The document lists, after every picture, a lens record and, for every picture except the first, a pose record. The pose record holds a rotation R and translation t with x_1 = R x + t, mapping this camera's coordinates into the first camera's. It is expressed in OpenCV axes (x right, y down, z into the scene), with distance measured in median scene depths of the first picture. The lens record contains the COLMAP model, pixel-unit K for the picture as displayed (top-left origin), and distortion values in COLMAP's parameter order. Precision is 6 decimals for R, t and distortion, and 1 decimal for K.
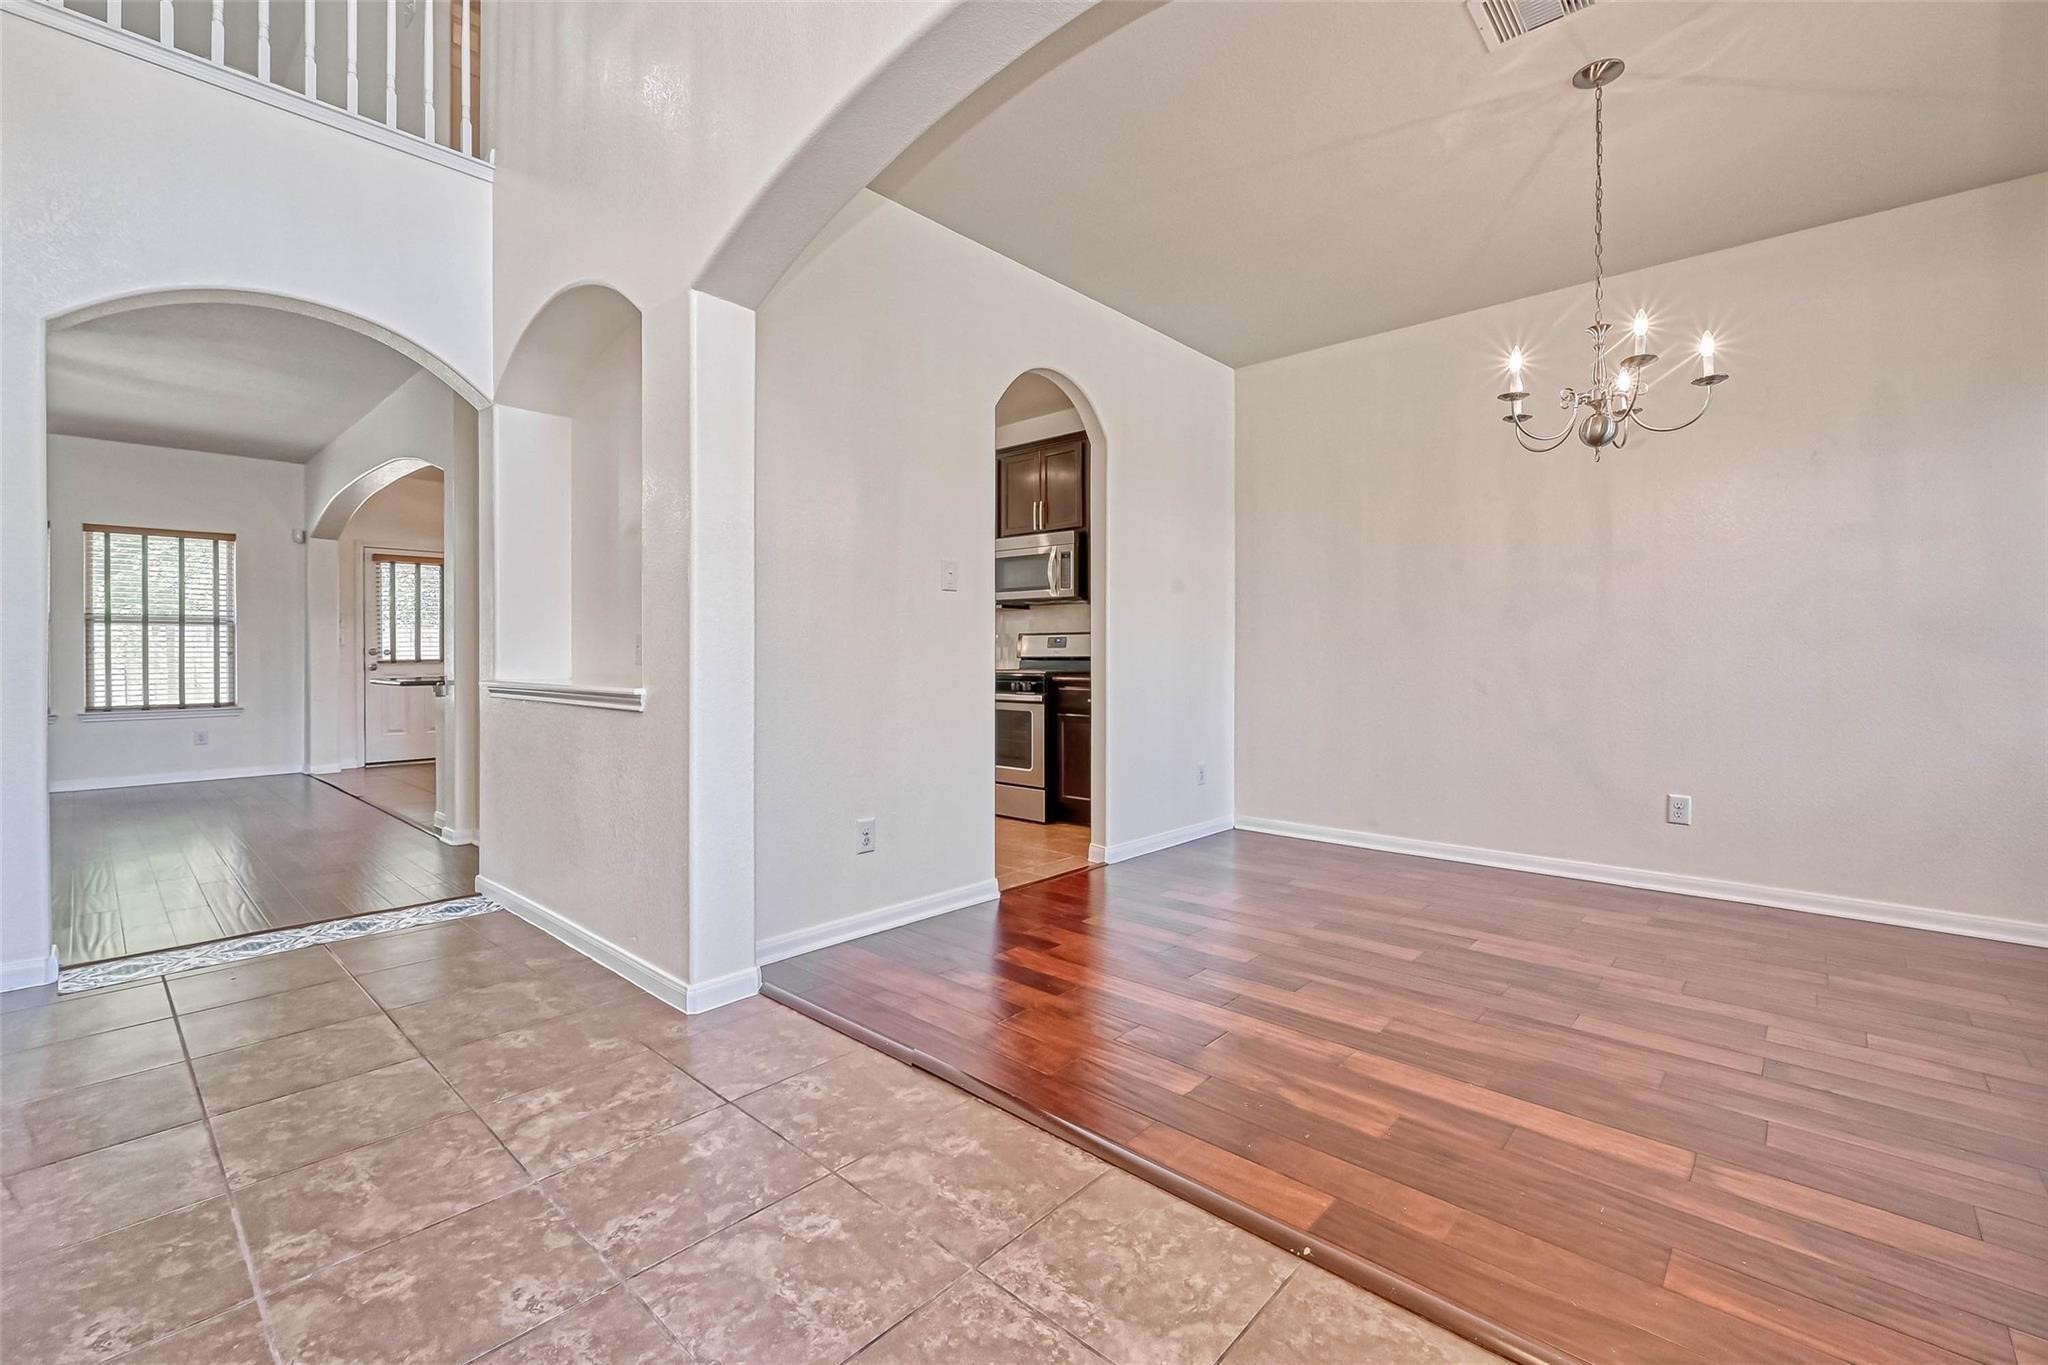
lens RADIAL K [[868.0, 0, 1052.9], [0, 868.0, 679.9], [0, 0, 1]] dist [0.001183, 0.000018]
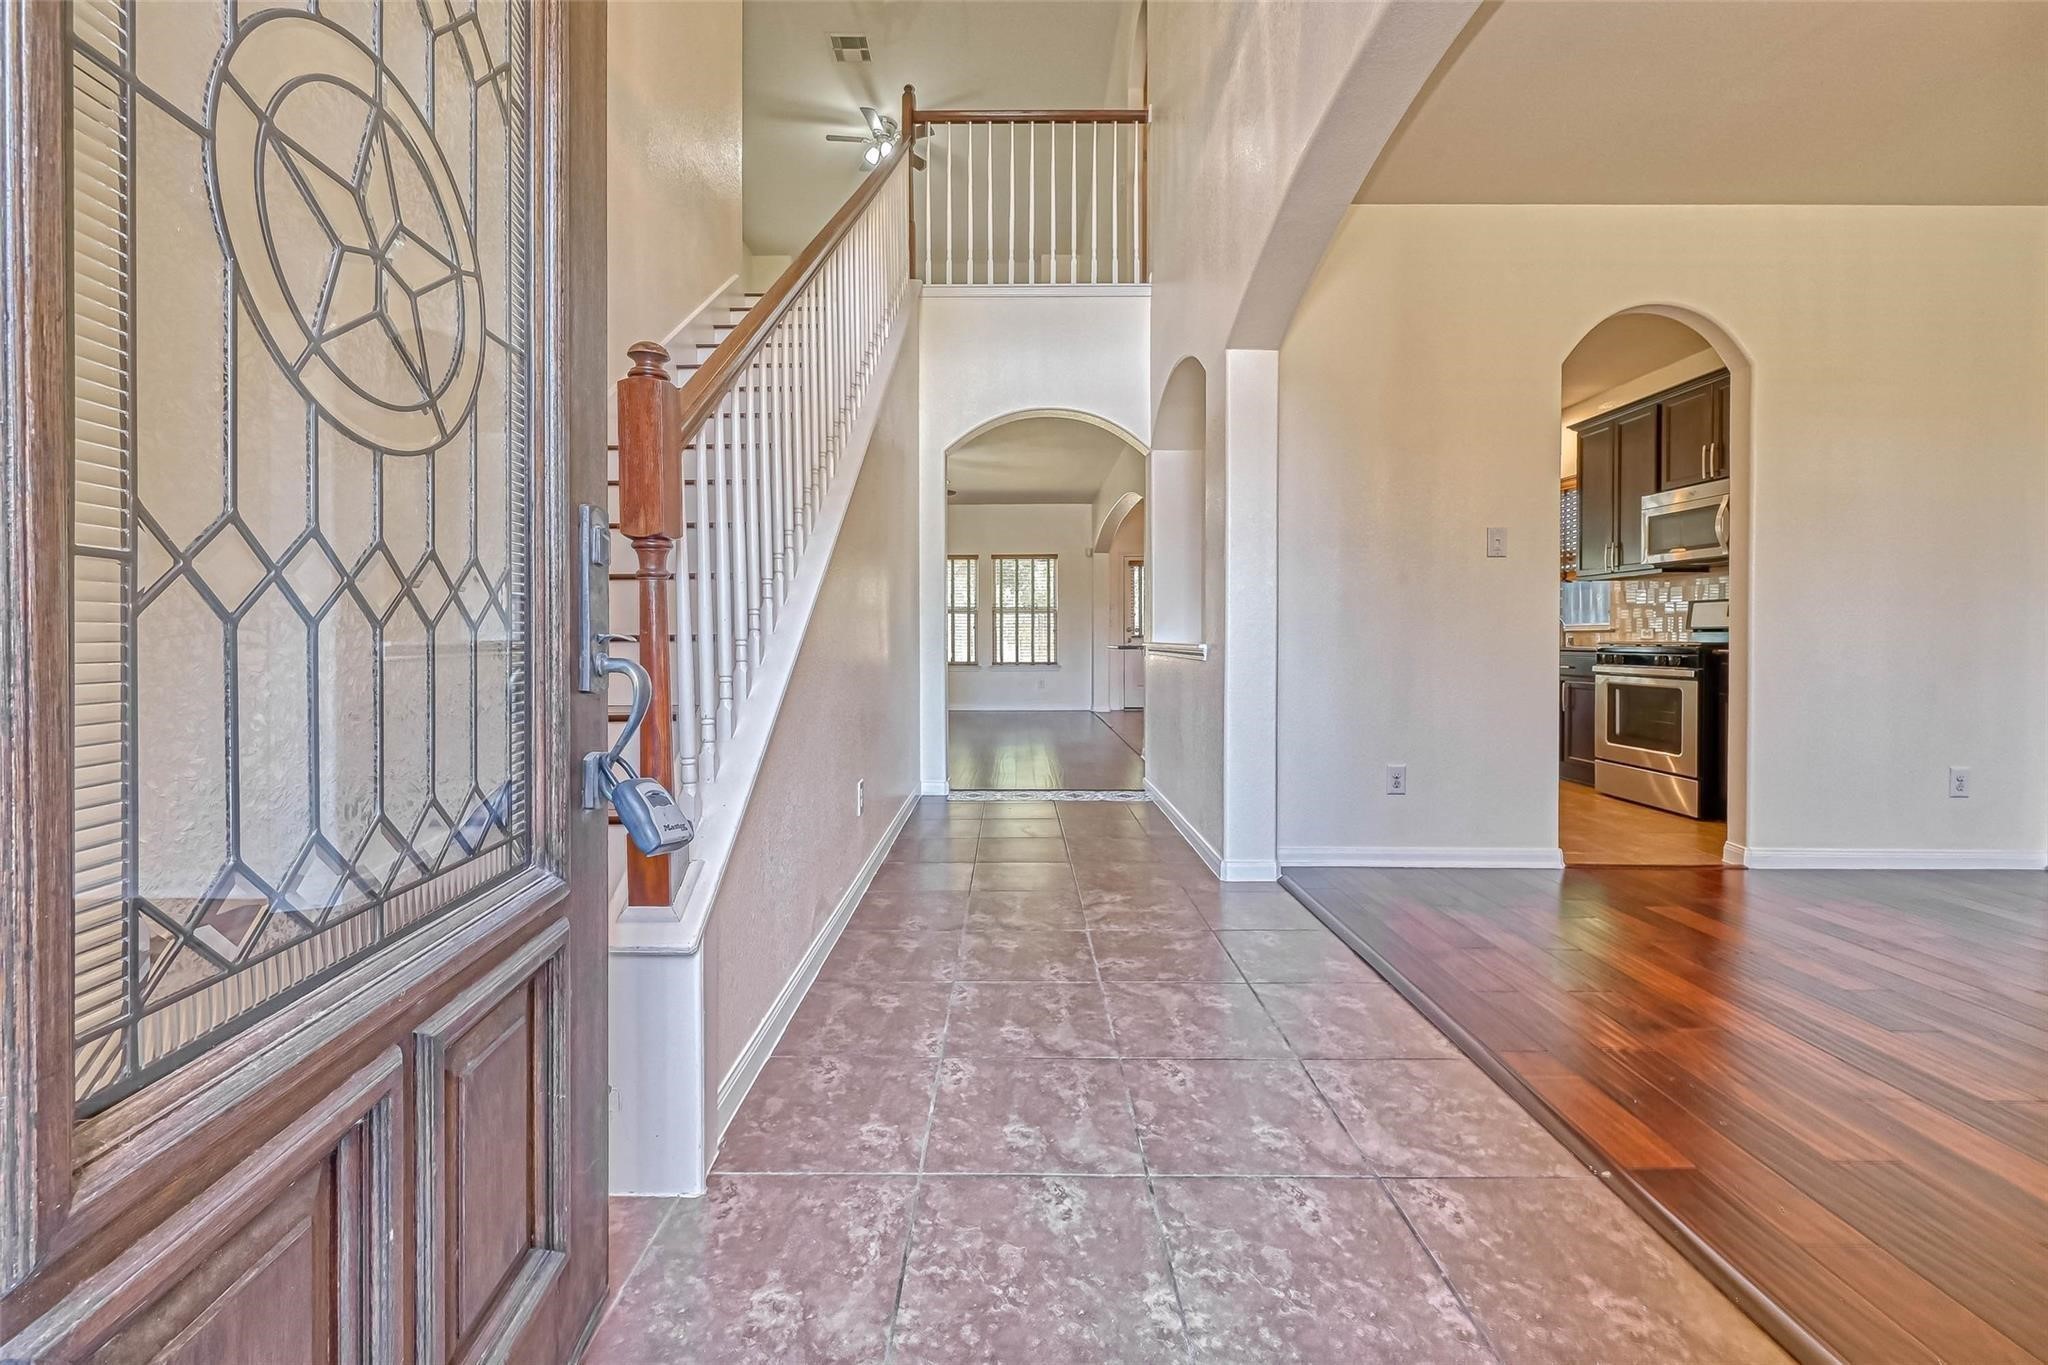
lens RADIAL K [[868.0, 0, 1052.9], [0, 868.0, 679.9], [0, 0, 1]] dist [0.001183, 0.000018]
pose [[0.676821, 0.031437, -0.735476, 0.302636], [-0.019590, 0.999503, 0.024695, 0.029342], [0.735887, -0.002306, 0.677101, -0.094812]]
